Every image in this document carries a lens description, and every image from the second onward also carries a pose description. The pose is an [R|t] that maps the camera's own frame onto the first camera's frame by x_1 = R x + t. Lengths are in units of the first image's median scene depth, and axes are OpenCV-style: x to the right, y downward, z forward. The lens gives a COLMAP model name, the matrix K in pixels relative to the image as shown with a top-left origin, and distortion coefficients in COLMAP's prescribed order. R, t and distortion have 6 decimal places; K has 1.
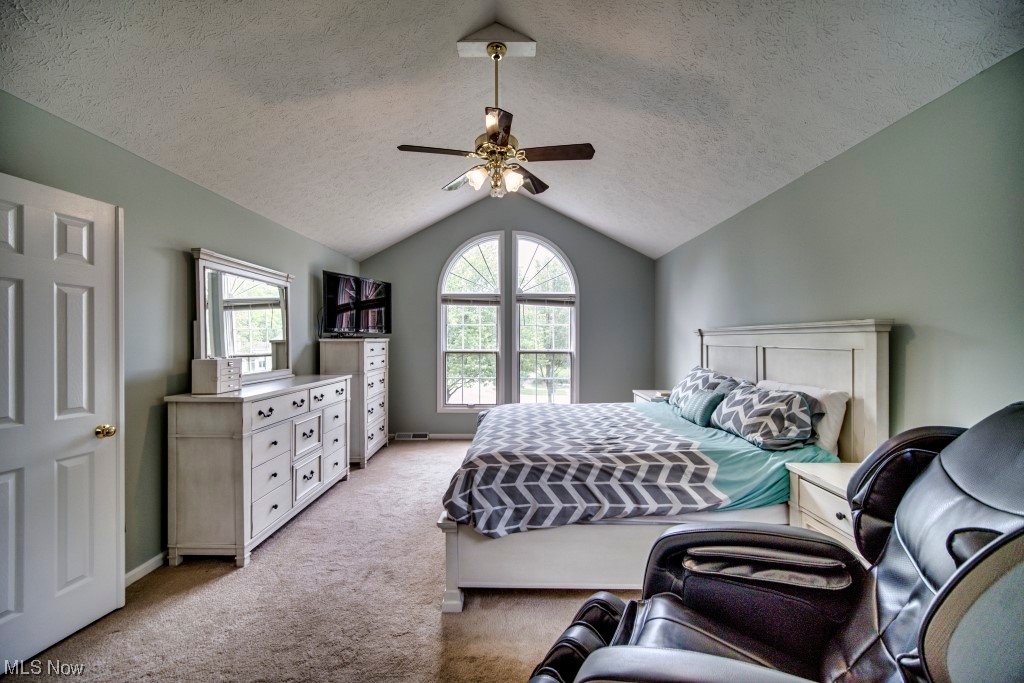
lens RADIAL K [[403.8, 0, 509.3], [0, 403.8, 340.2], [0, 0, 1]] dist [-0.001317, 0.000068]
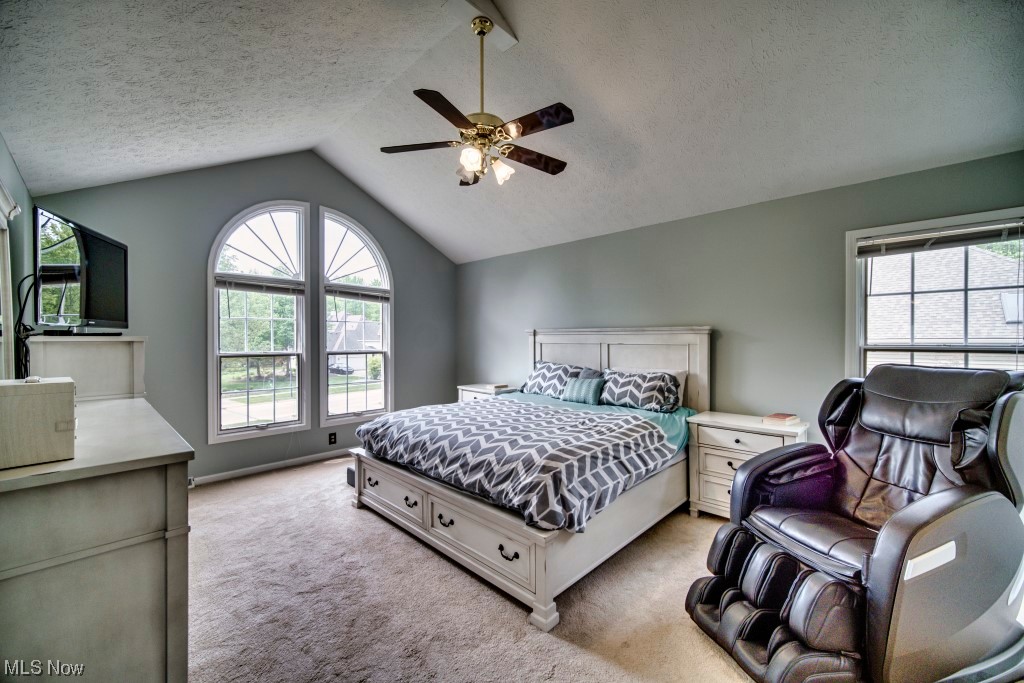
lens RADIAL K [[403.8, 0, 509.3], [0, 403.8, 341.3], [0, 0, 1]] dist [-0.001317, 0.000068]
pose [[0.687294, -0.005098, 0.726361, -0.604651], [0.001140, 0.999982, 0.005939, -0.000460], [-0.726378, -0.003254, 0.687288, 0.287761]]
